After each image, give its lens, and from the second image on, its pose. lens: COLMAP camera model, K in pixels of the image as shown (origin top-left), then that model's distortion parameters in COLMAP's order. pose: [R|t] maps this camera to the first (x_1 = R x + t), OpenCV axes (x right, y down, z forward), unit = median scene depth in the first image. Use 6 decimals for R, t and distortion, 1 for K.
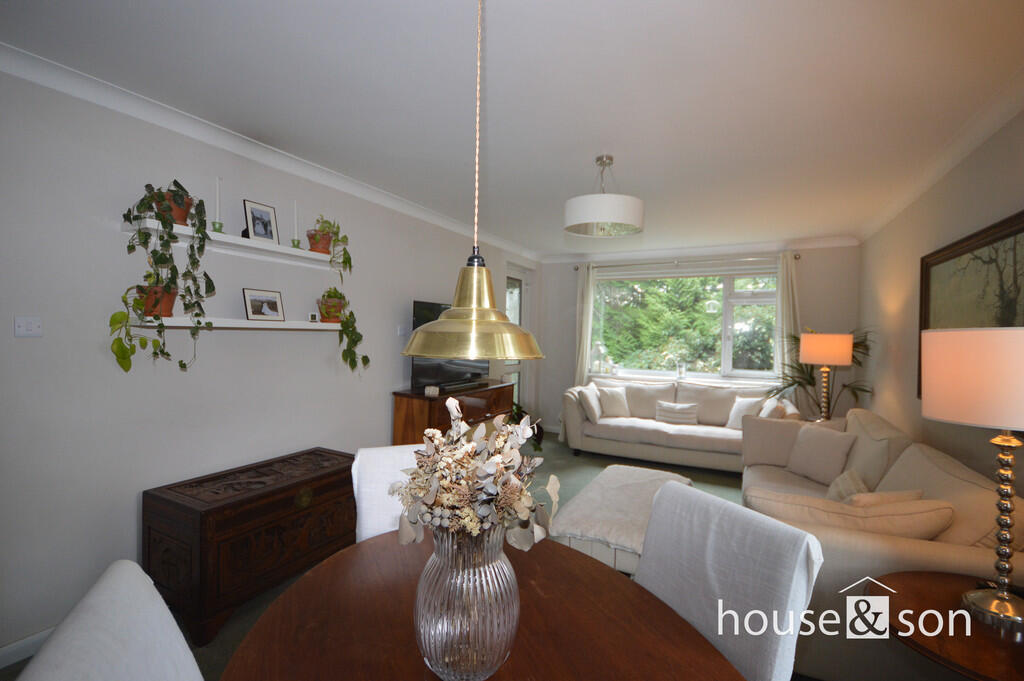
lens RADIAL K [[455.5, 0, 512.0], [0, 455.5, 340.5], [0, 0, 1]] dist [-0.012234, -0.000201]
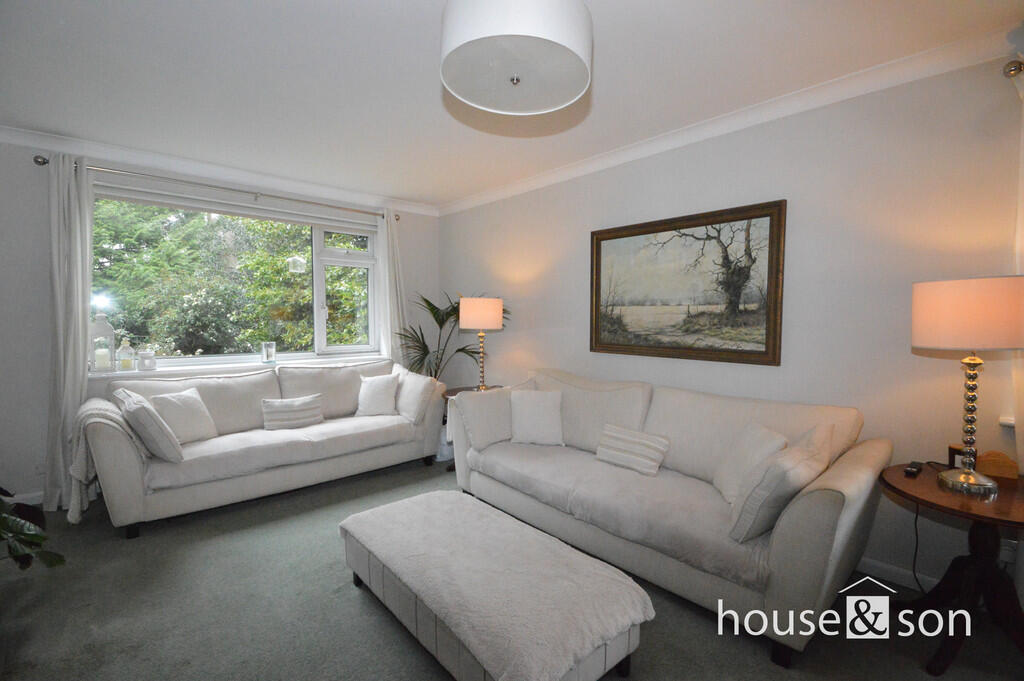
lens RADIAL K [[458.3, 0, 512.4], [0, 458.3, 338.9], [0, 0, 1]] dist [-0.003295, 0.000263]
pose [[0.358061, -0.061170, 0.931692, -0.177843], [0.017955, 0.998118, 0.058631, 0.012651], [-0.933525, -0.004265, 0.358486, 0.454890]]
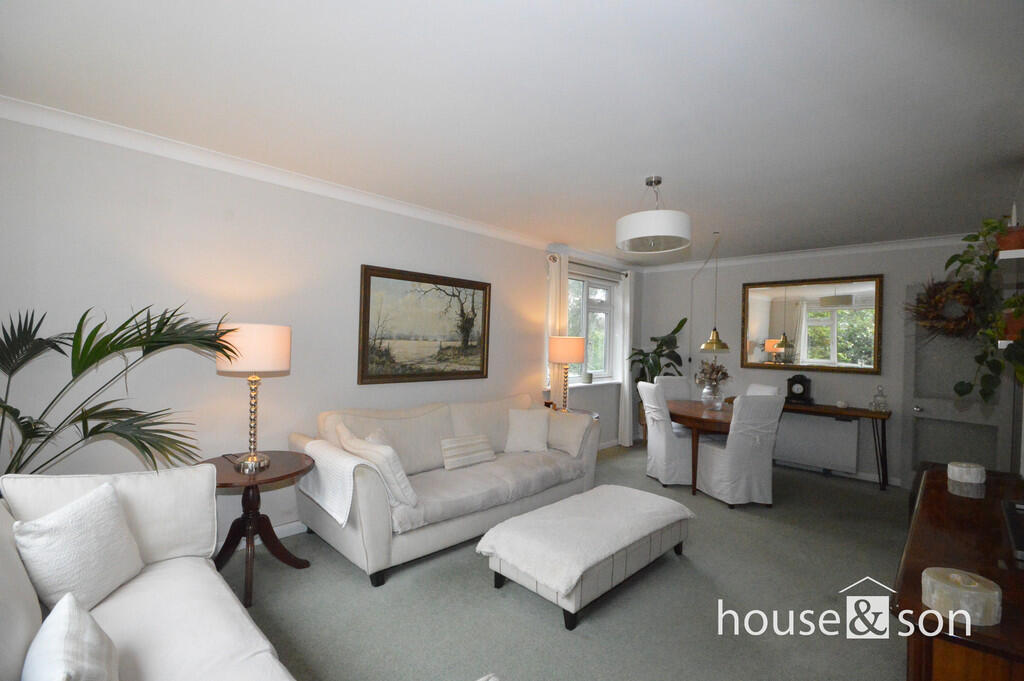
lens RADIAL K [[458.3, 0, 512.4], [0, 458.3, 338.9], [0, 0, 1]] dist [-0.003295, 0.000263]
pose [[-0.955295, -0.043107, 0.292495, 0.105860], [-0.039188, 0.999046, 0.019247, -0.016918], [-0.293046, 0.006924, -0.956073, 1.206362]]
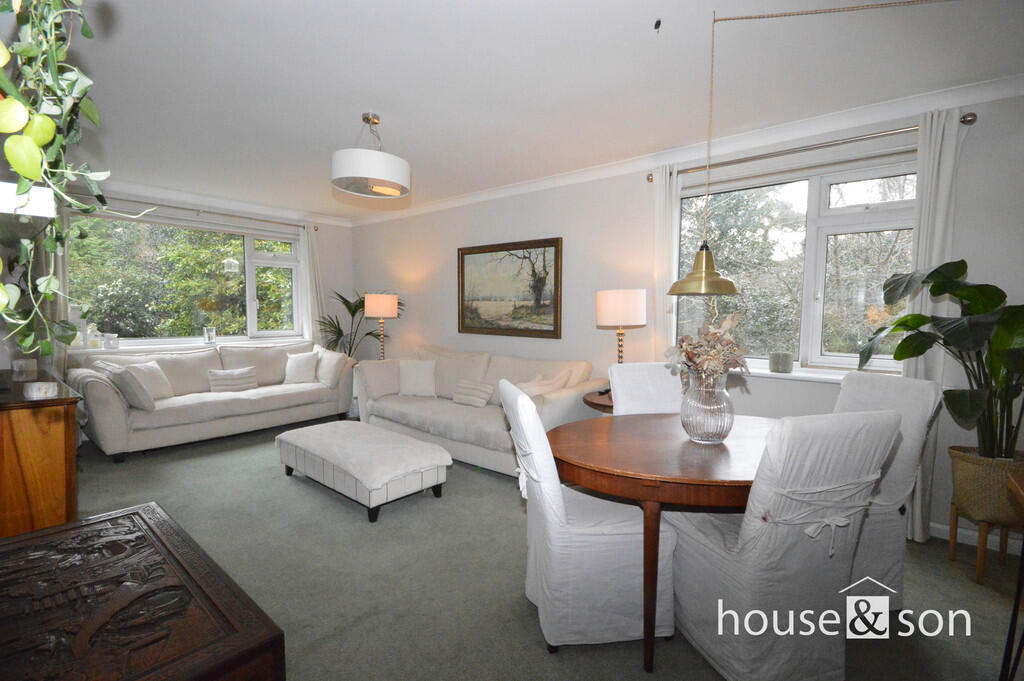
lens RADIAL K [[458.3, 0, 512.4], [0, 458.3, 338.9], [0, 0, 1]] dist [-0.003295, 0.000263]
pose [[0.220291, -0.081258, 0.972044, -0.432932], [0.012487, 0.996677, 0.080488, 0.009811], [-0.975354, -0.005593, 0.220574, 0.255842]]
